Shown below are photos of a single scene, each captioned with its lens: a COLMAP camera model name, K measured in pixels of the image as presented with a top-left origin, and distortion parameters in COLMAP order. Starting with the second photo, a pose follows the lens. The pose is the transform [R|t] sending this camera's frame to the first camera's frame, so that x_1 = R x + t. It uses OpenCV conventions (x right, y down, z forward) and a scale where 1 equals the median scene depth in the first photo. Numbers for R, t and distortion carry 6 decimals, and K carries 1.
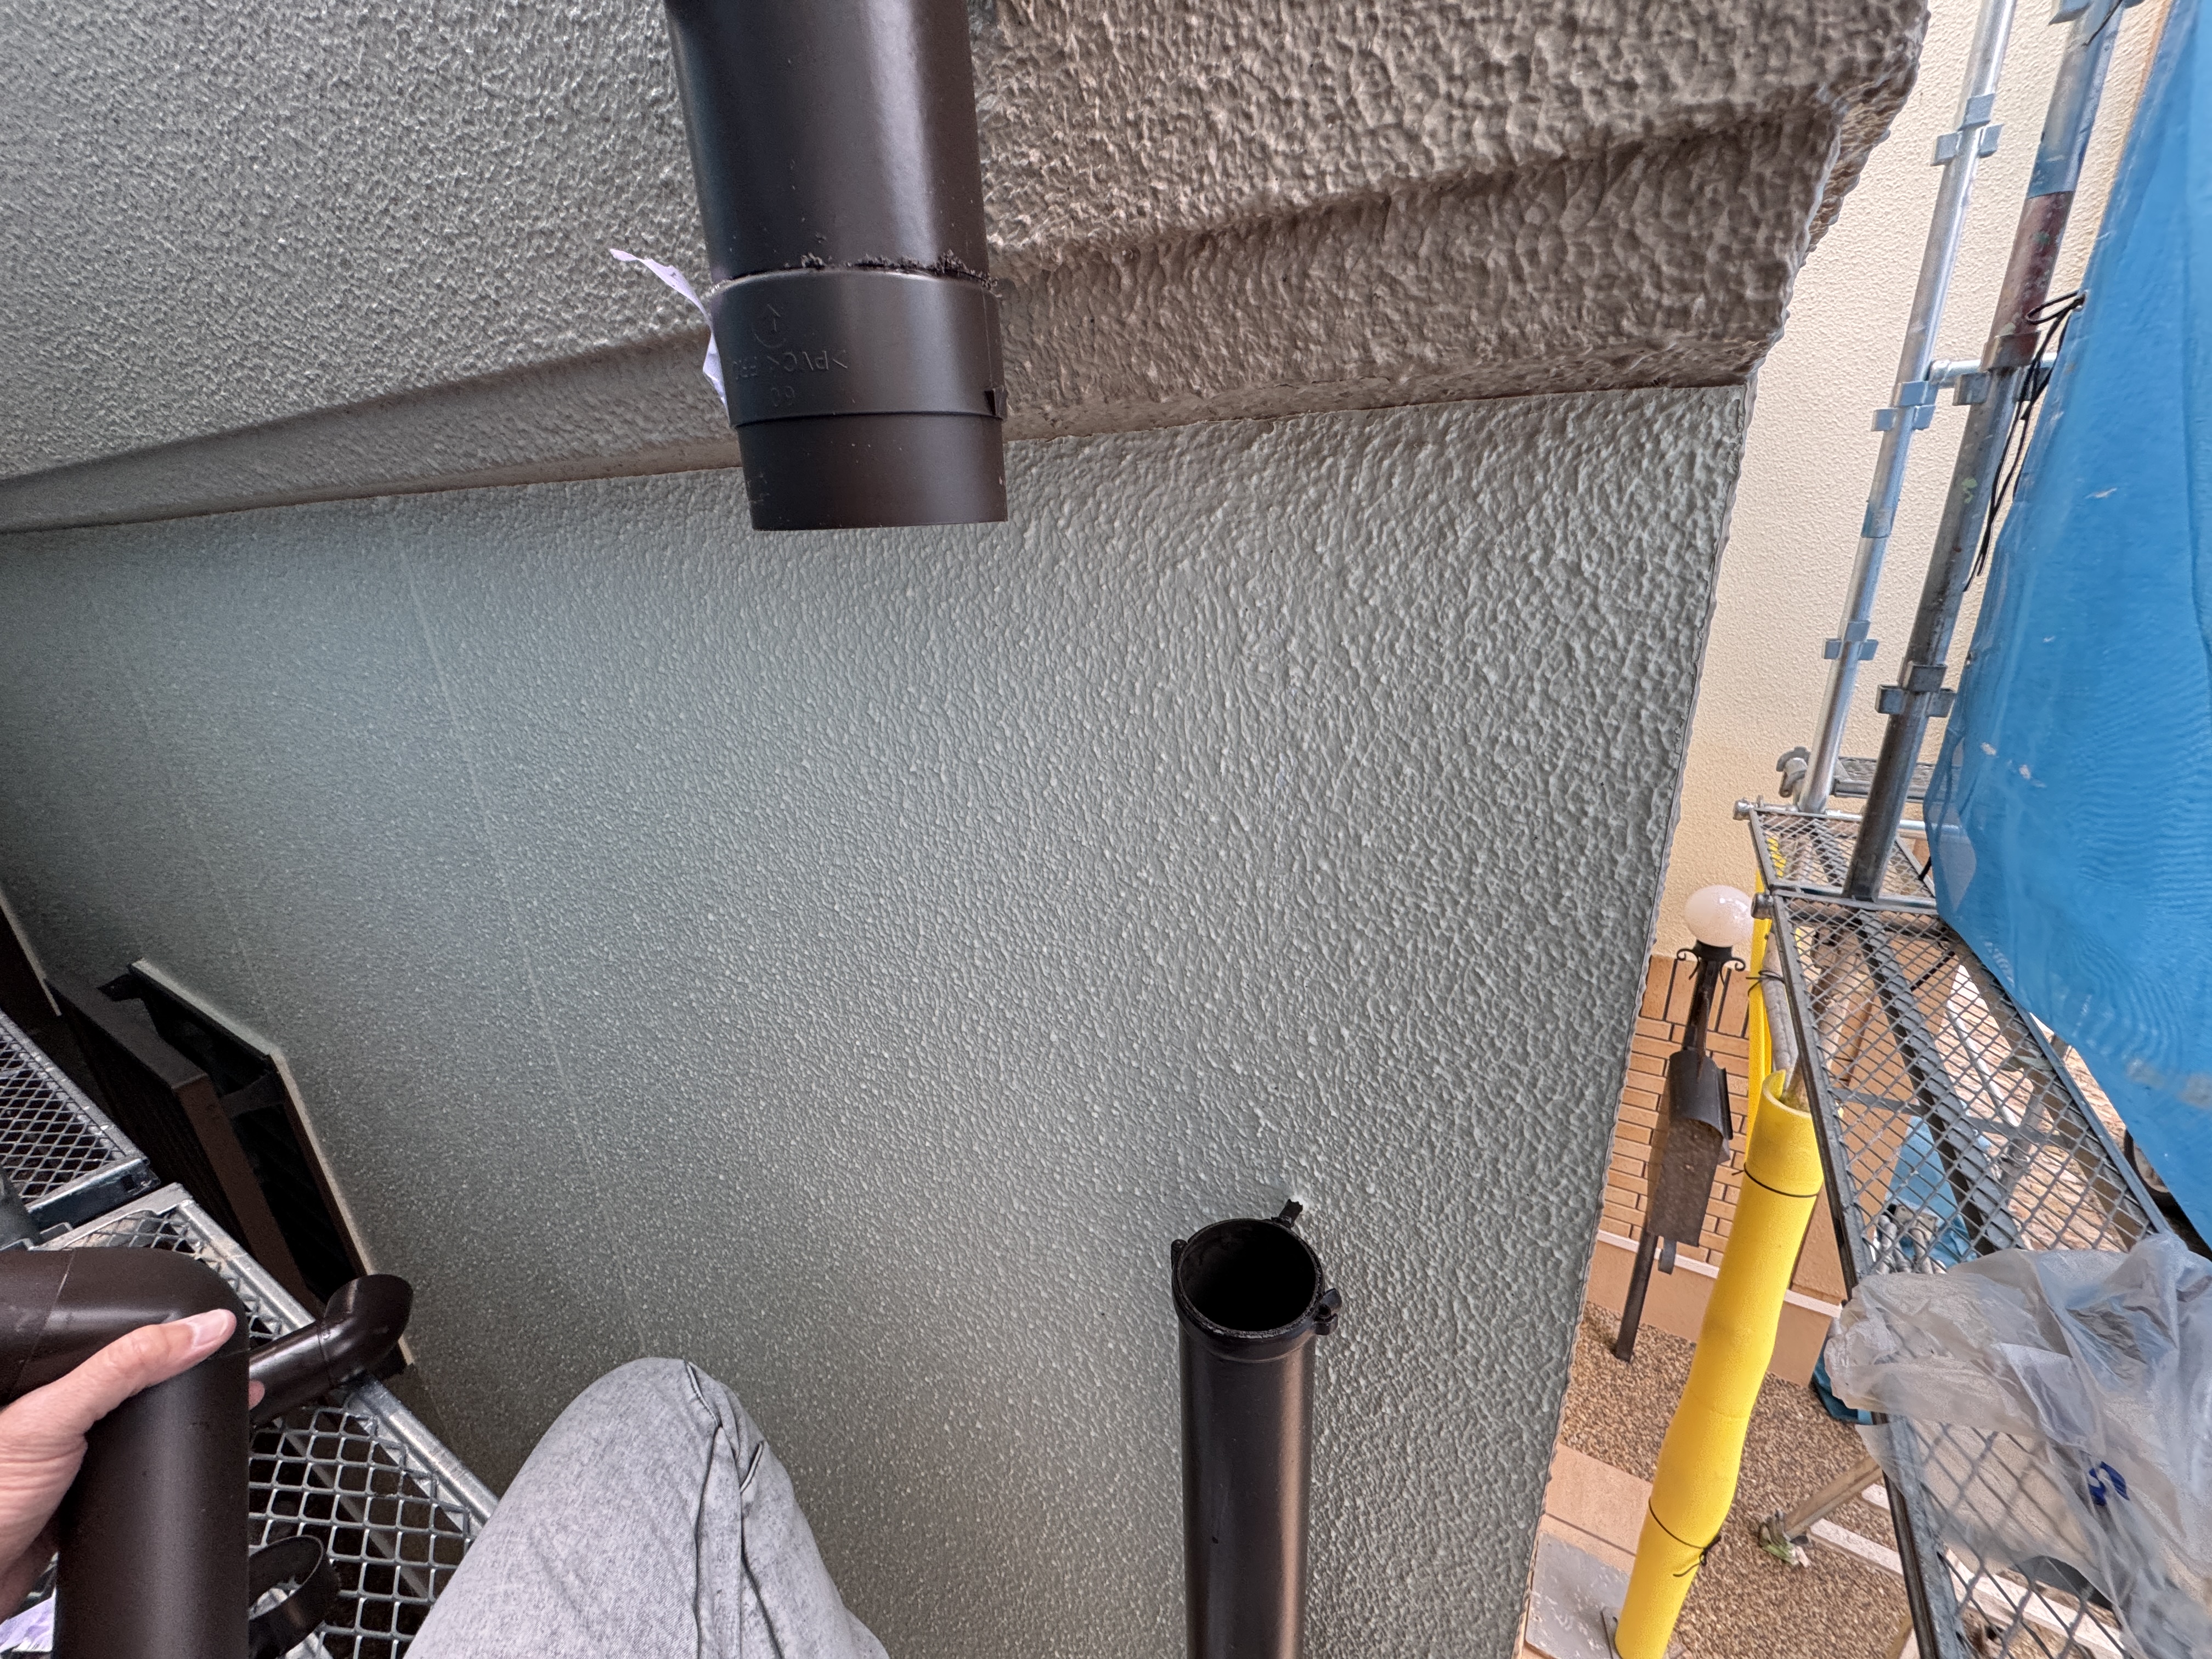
lens RADIAL K [[882.1, 0, 1106.0], [0, 882.1, 829.5], [0, 0, 1]] dist [0.002054, -0.000589]
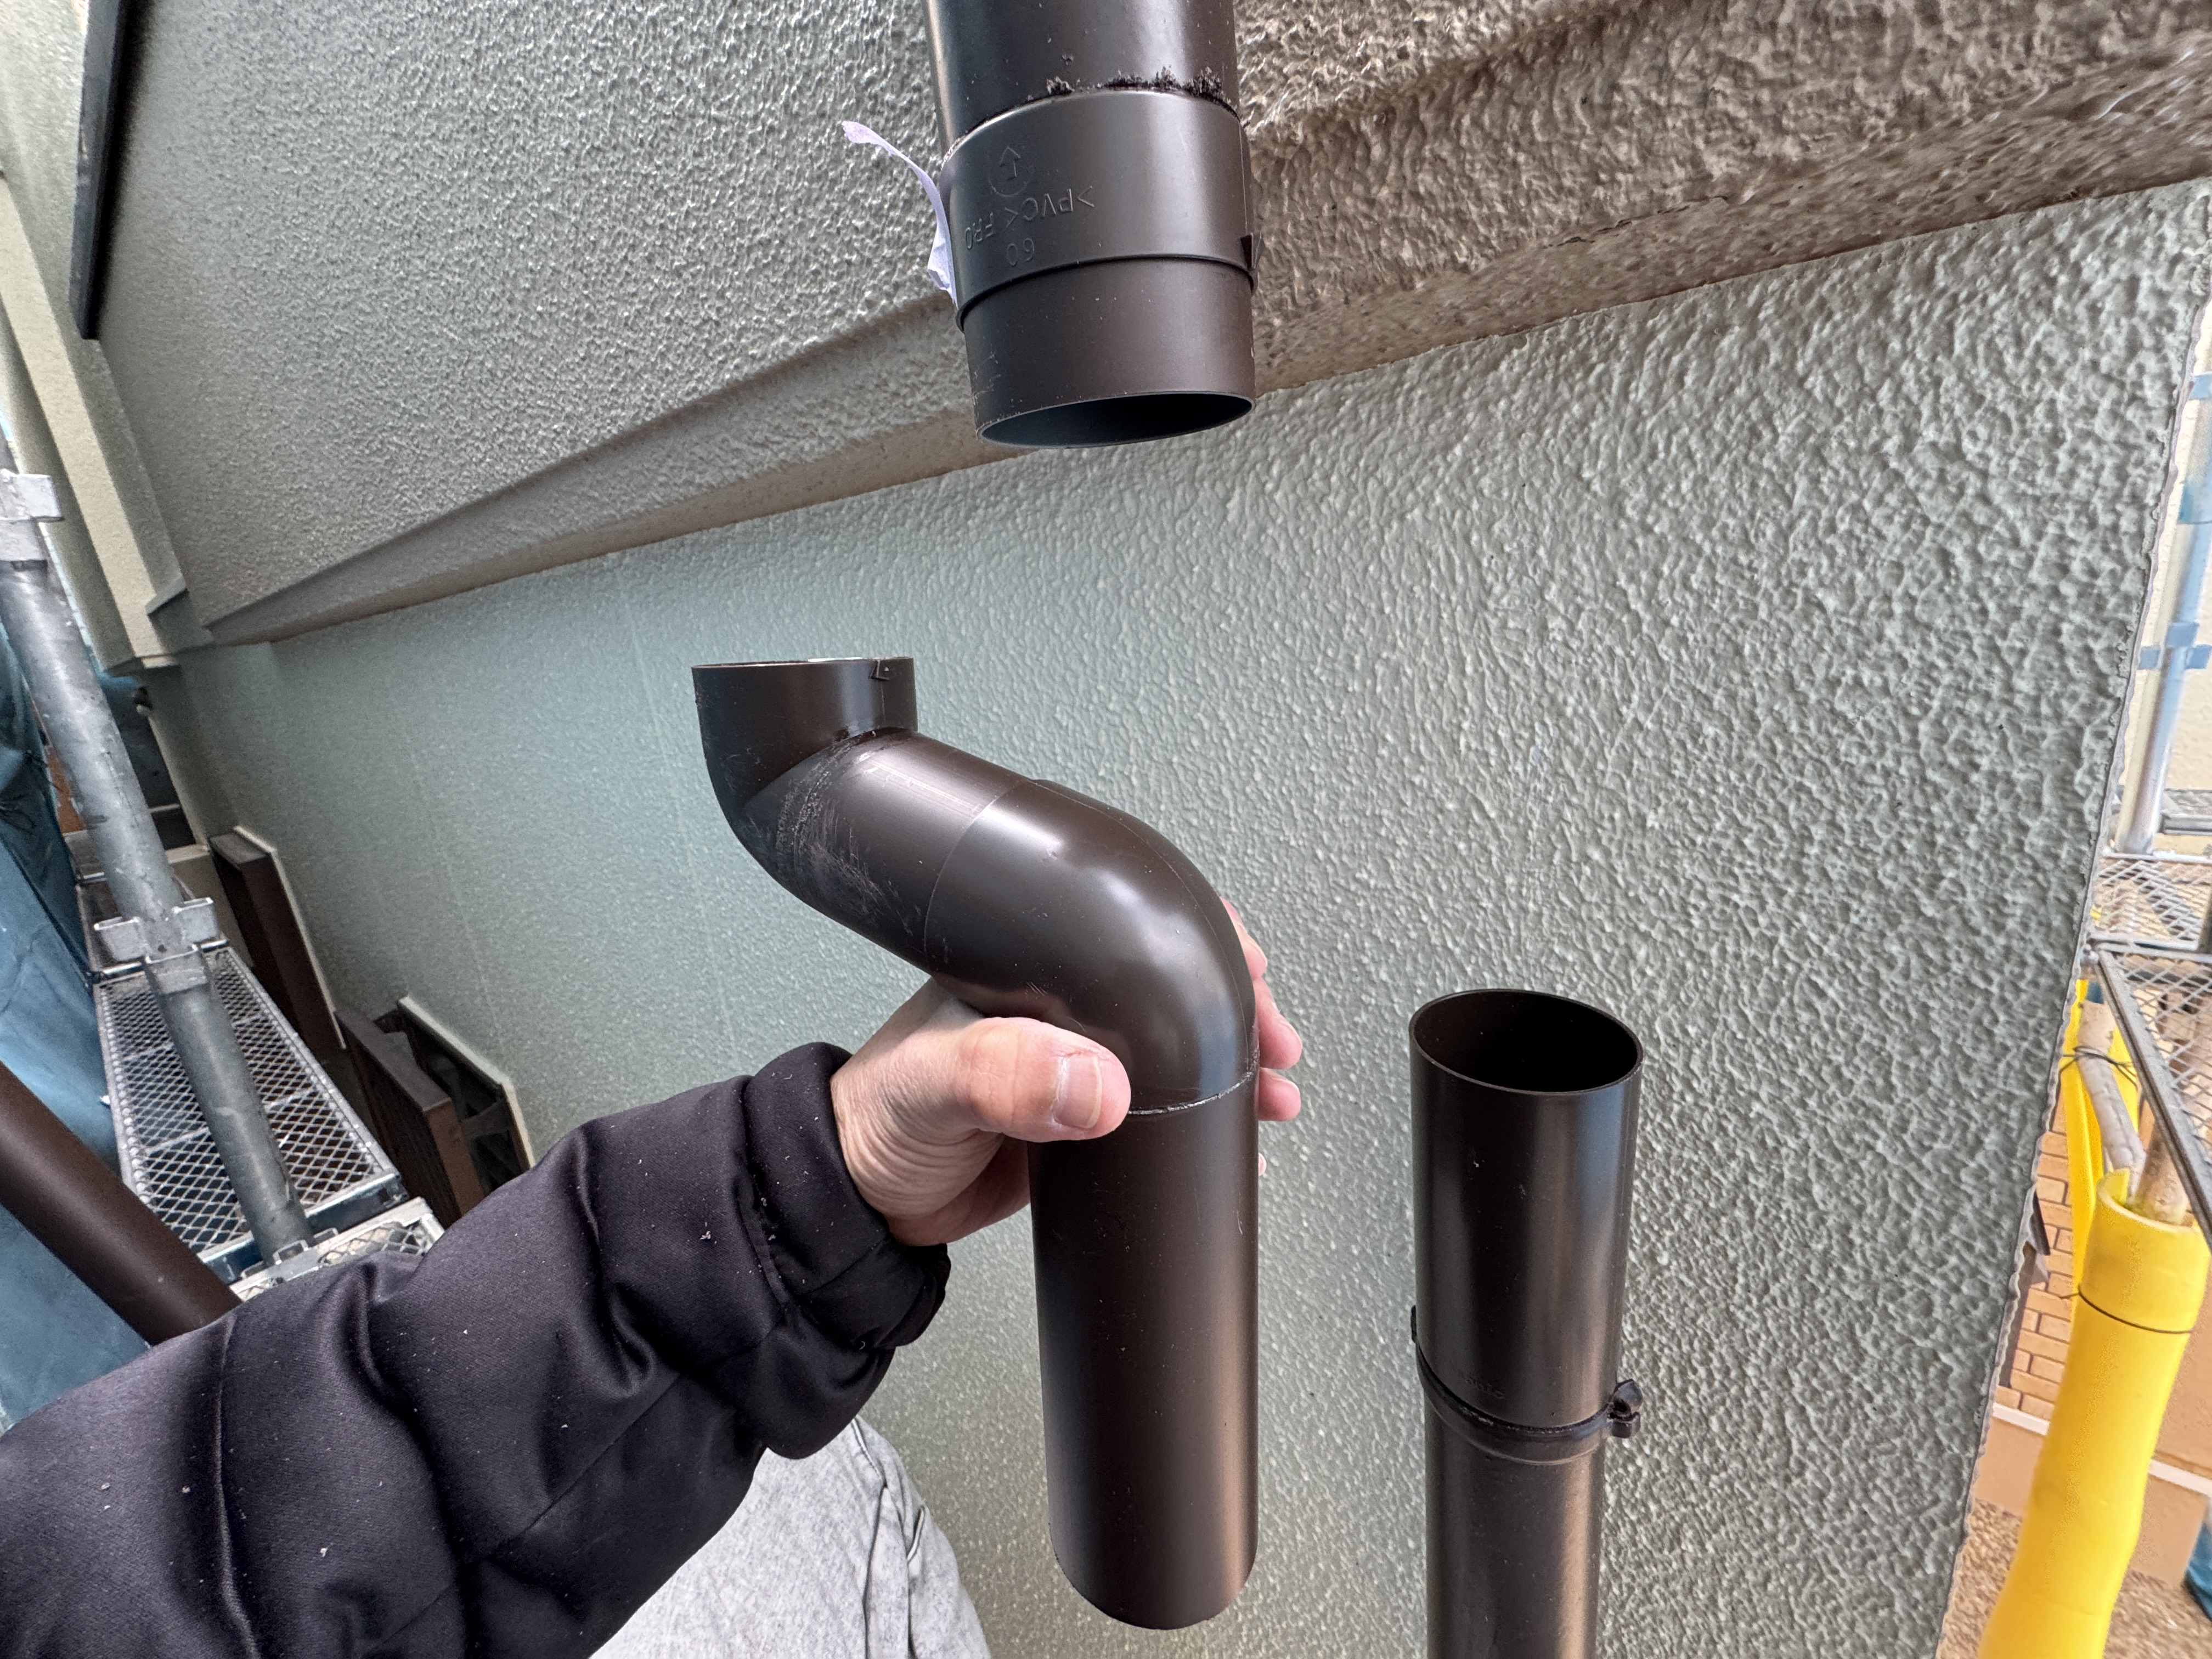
lens RADIAL K [[886.0, 0, 1106.0], [0, 886.0, 829.5], [0, 0, 1]] dist [0.003159, -0.001719]
pose [[0.985621, -0.016026, -0.168208, -0.076059], [0.003937, 0.997400, -0.071953, 0.083146], [0.168924, 0.070256, 0.983122, 0.096437]]
